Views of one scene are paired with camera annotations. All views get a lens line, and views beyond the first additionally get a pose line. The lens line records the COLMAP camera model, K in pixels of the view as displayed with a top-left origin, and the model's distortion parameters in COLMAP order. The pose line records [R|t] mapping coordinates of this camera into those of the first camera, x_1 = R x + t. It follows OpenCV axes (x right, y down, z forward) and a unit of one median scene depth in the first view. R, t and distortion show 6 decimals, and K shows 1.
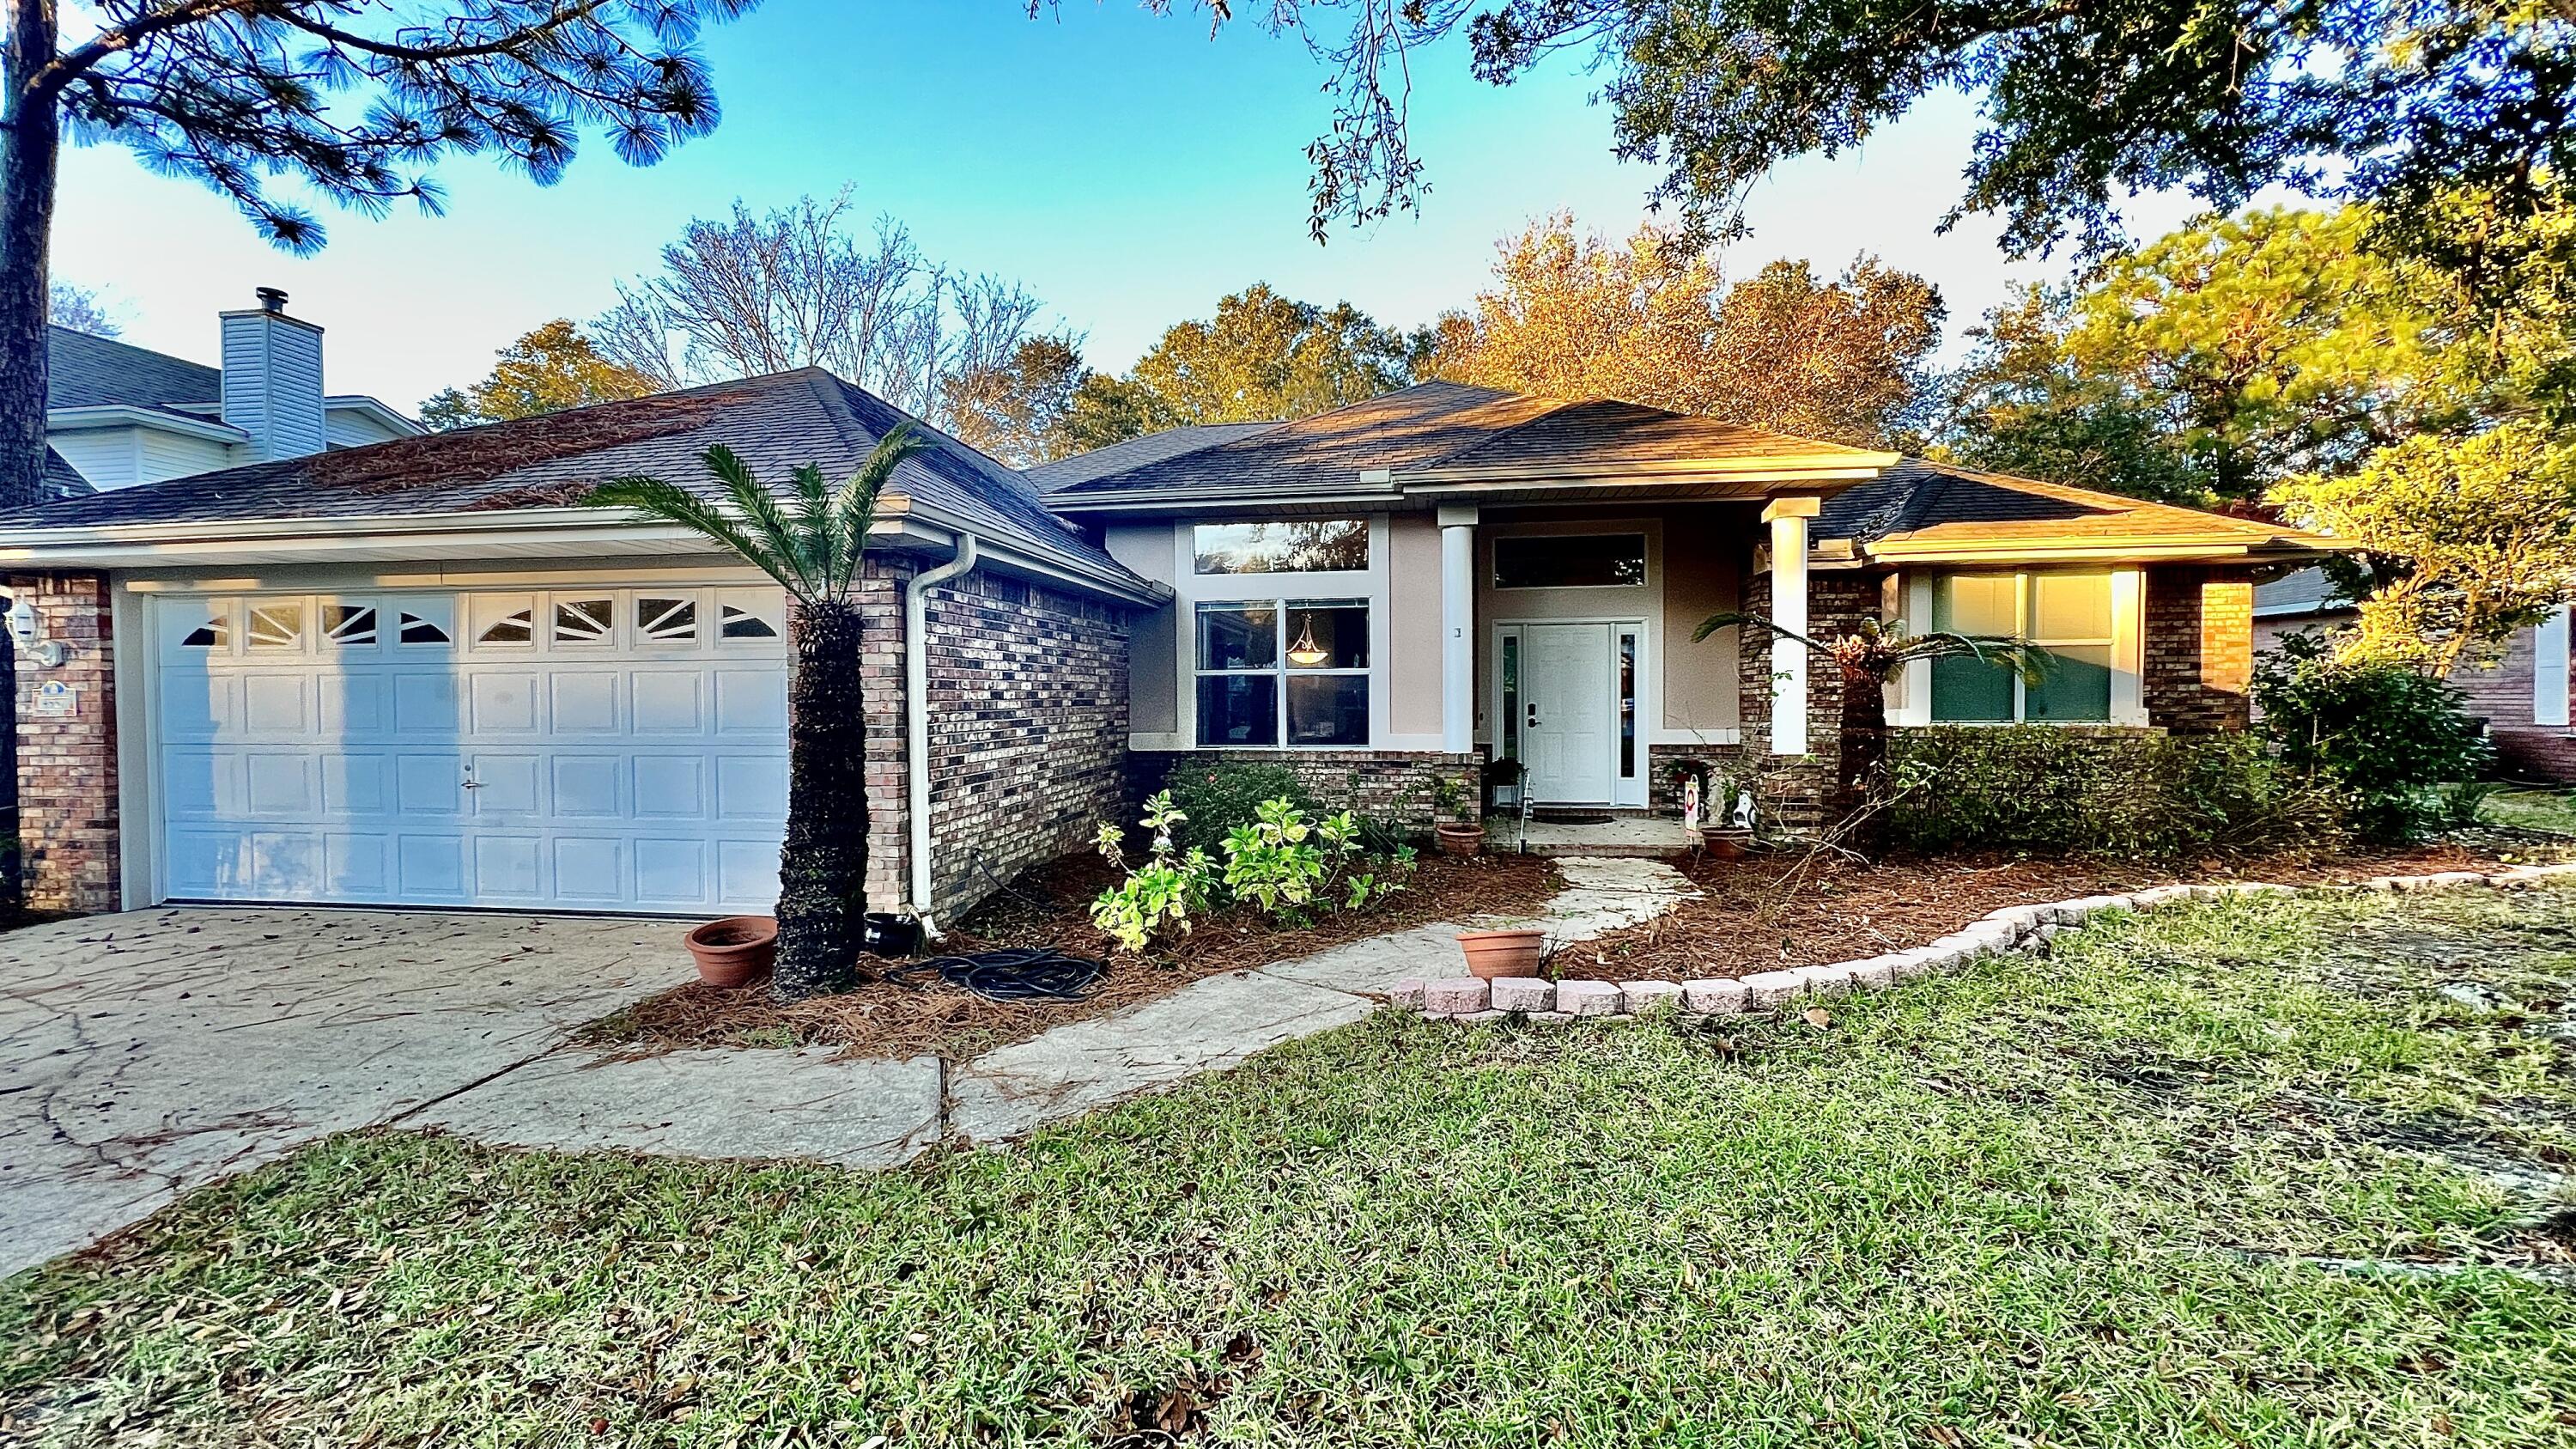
lens RADIAL K [[1015.7, 0, 1288.0], [0, 1015.7, 724.5], [0, 0, 1]] dist [0.000797, -0.000006]
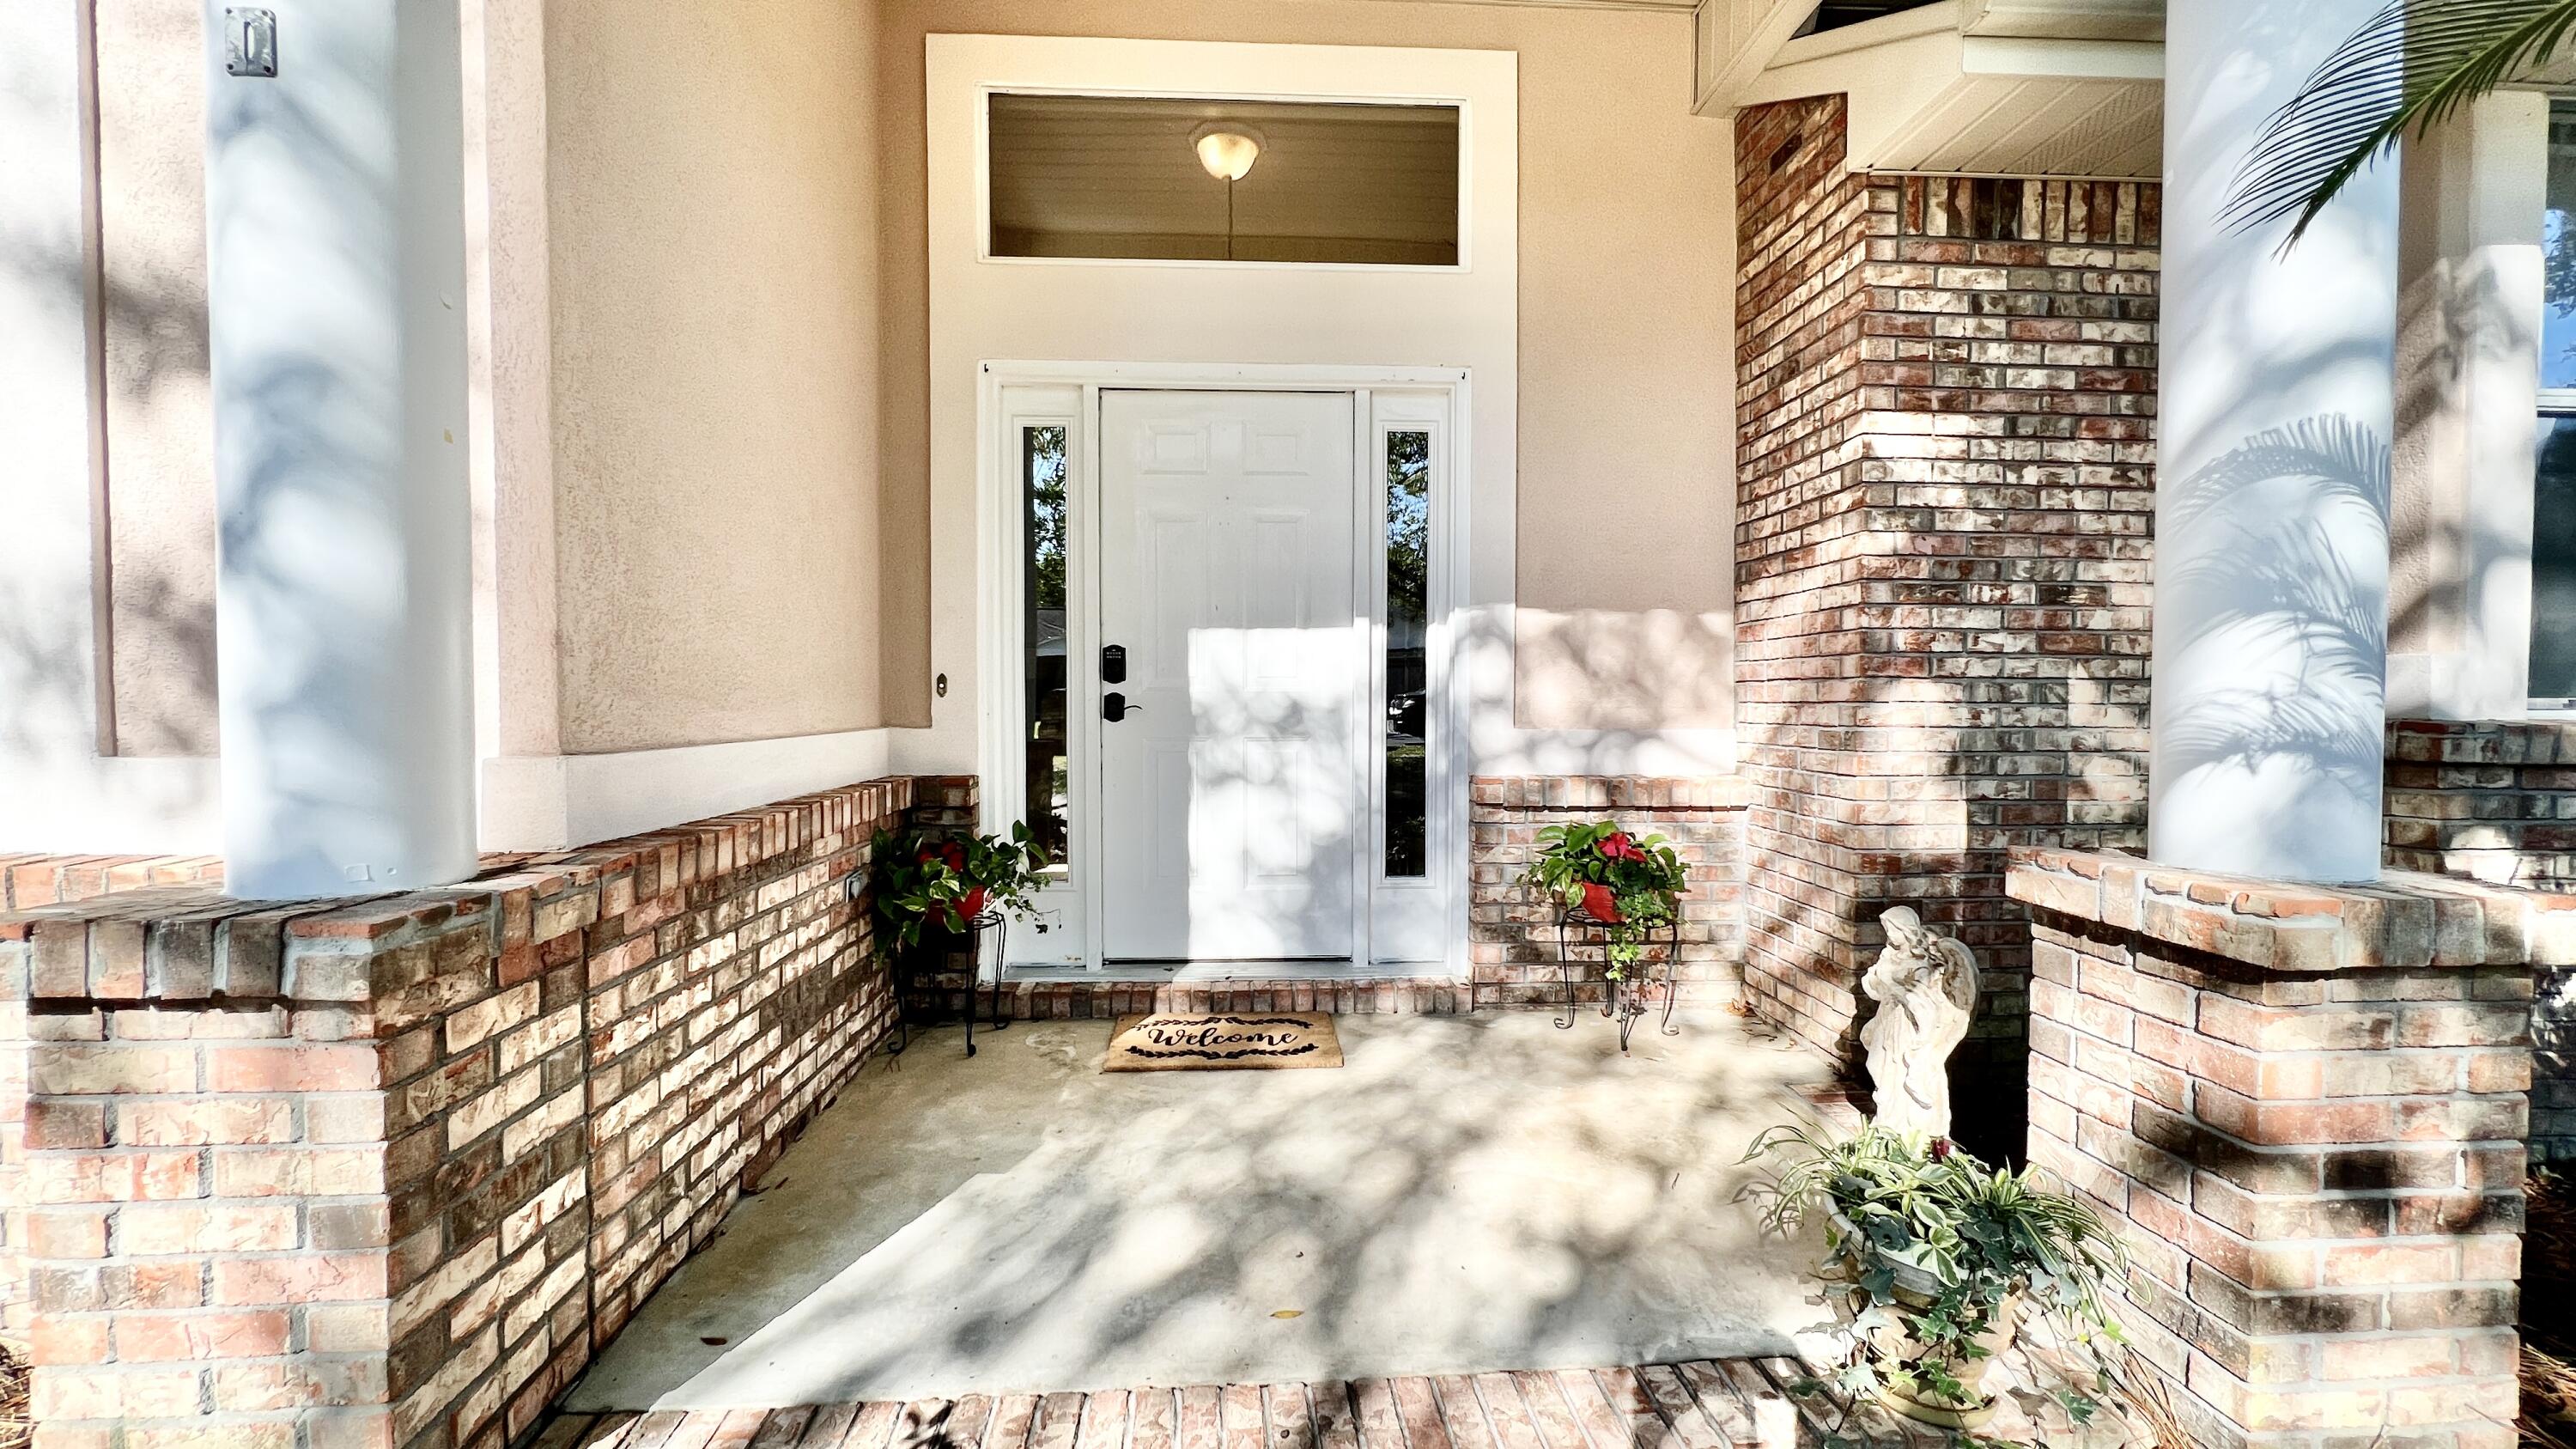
lens RADIAL K [[1024.6, 0, 1285.7], [0, 1024.6, 723.8], [0, 0, 1]] dist [-0.001234, 0.000386]
pose [[0.979899, 0.000395, 0.199495, 0.288758], [-0.001860, 0.999973, 0.007155, 0.001354], [-0.199487, -0.007382, 0.979873, 0.857186]]
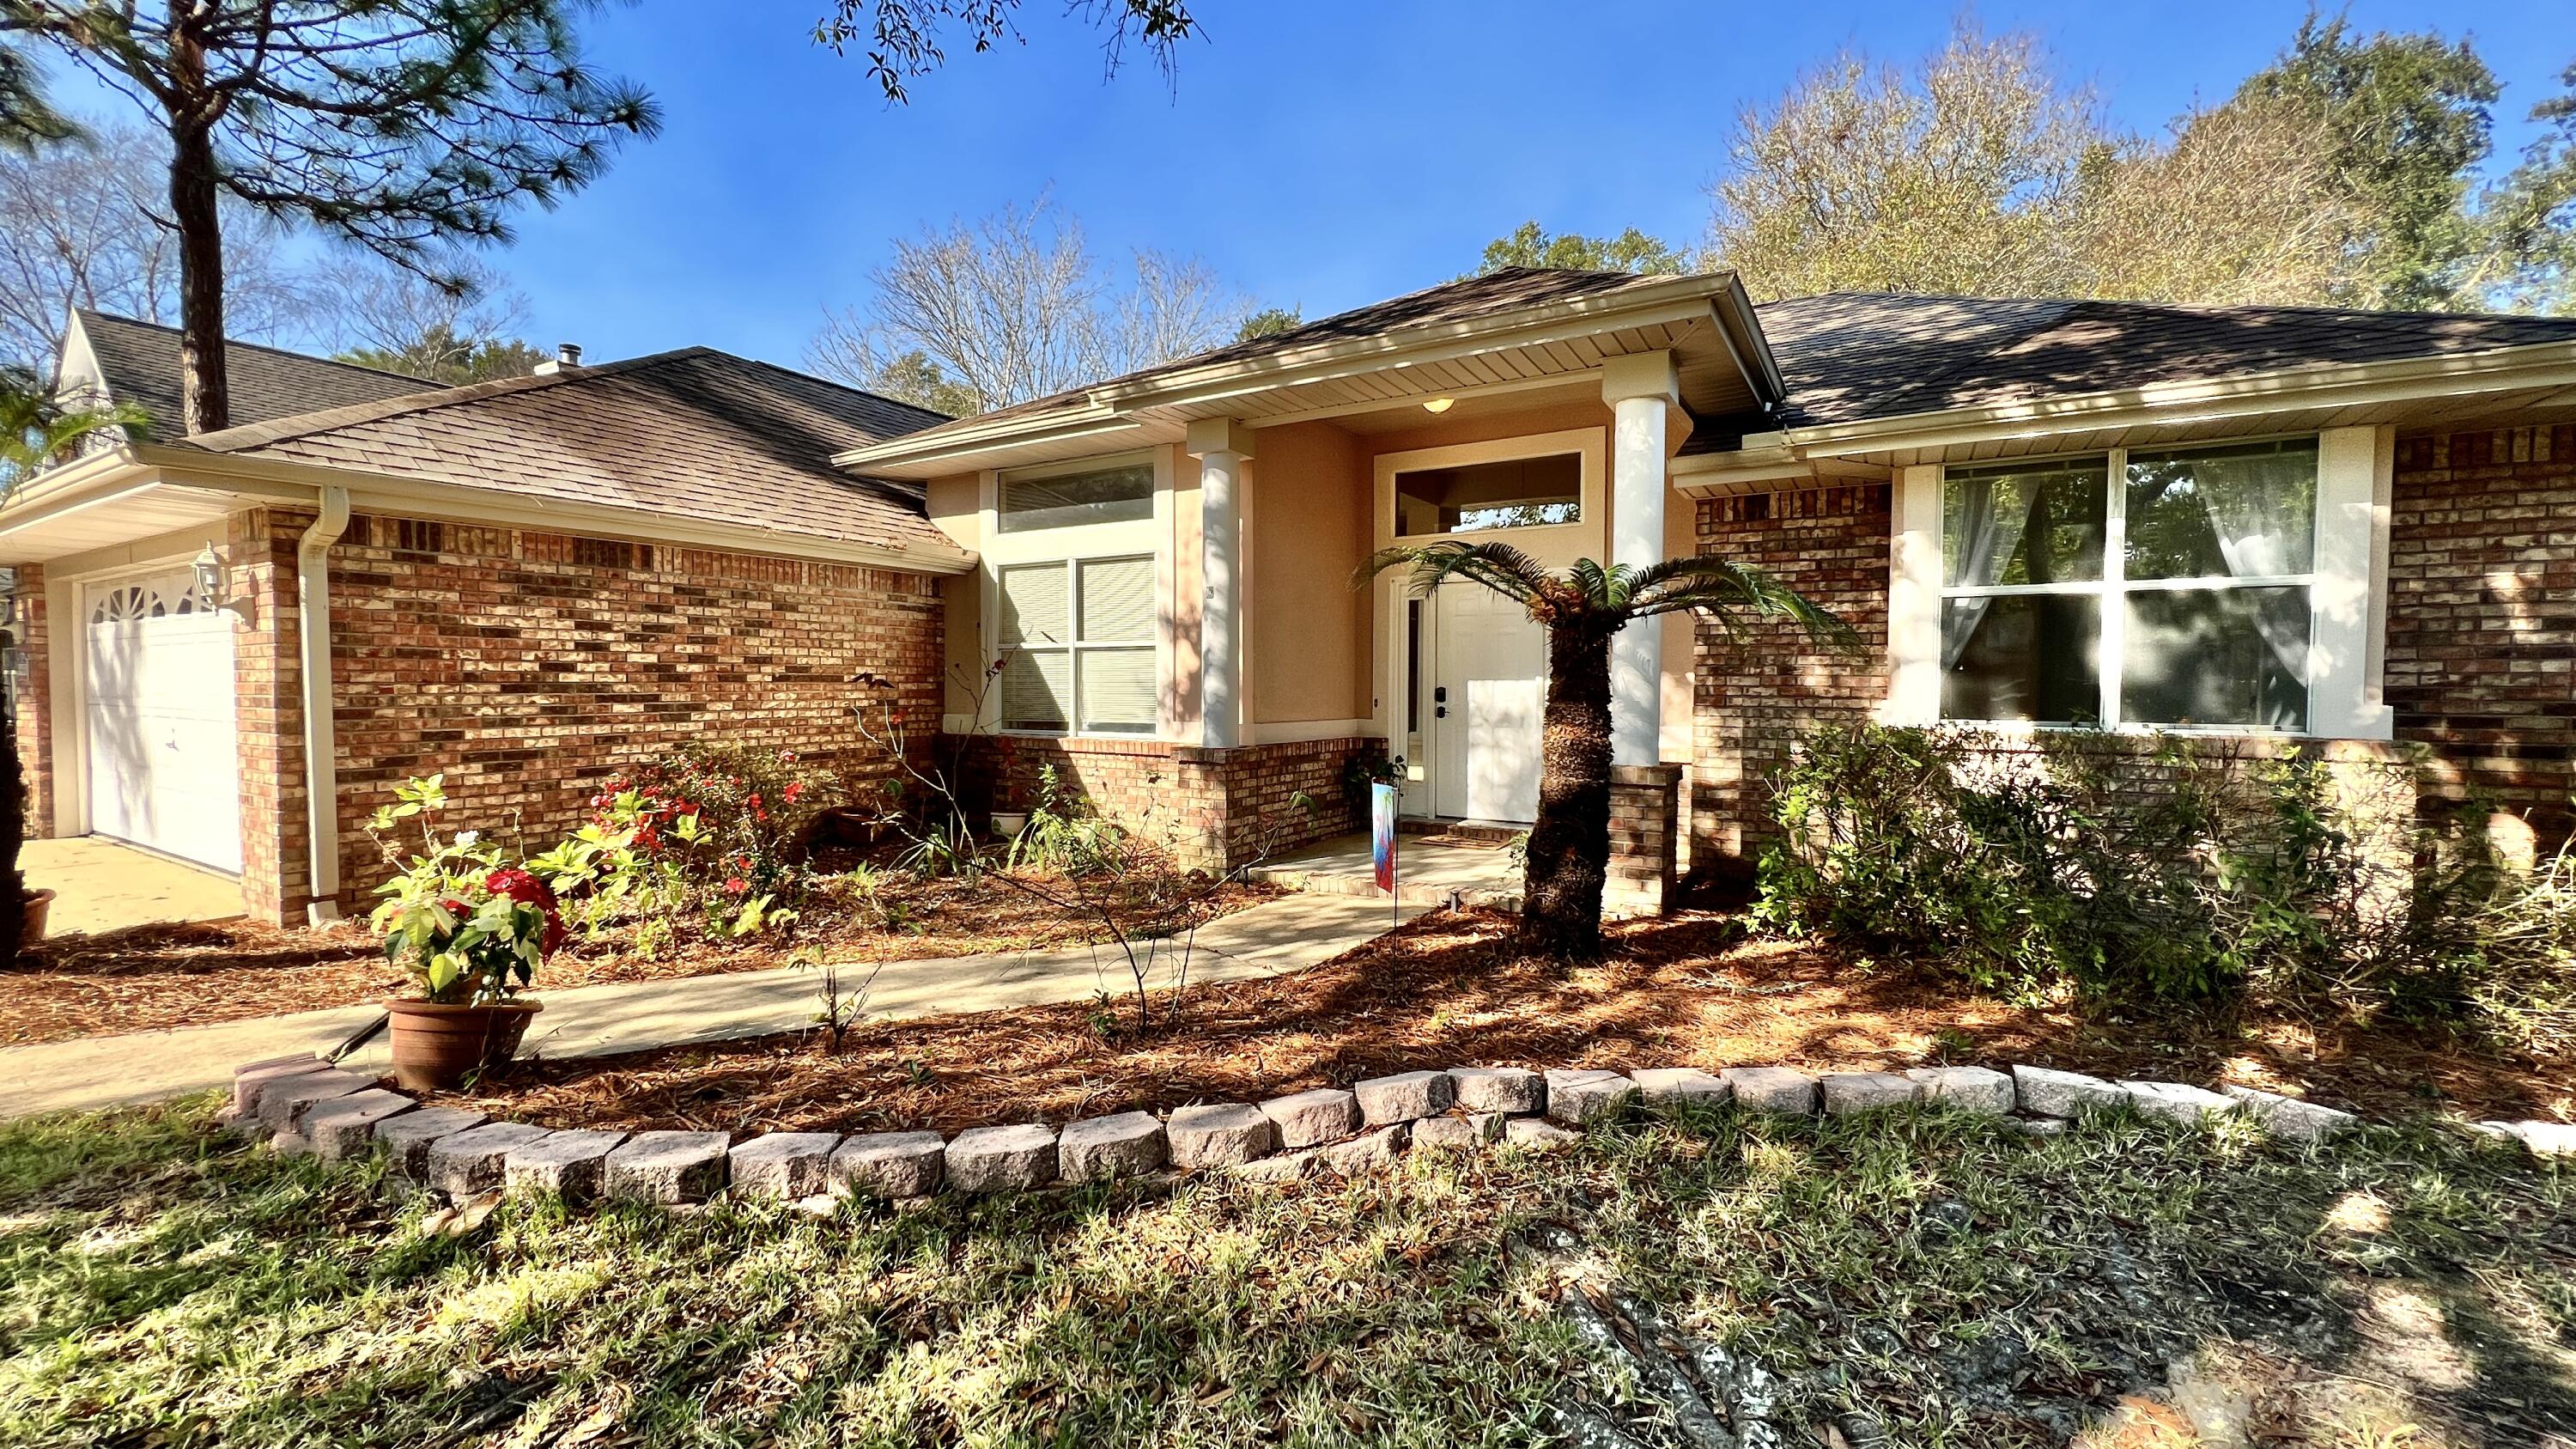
lens RADIAL K [[1024.6, 0, 1285.7], [0, 1024.6, 723.8], [0, 0, 1]] dist [-0.001234, 0.000386]
pose [[0.924185, 0.024136, -0.381181, 0.537126], [-0.019328, 0.999678, 0.016438, -0.004280], [0.381455, -0.007824, 0.924354, 0.308243]]
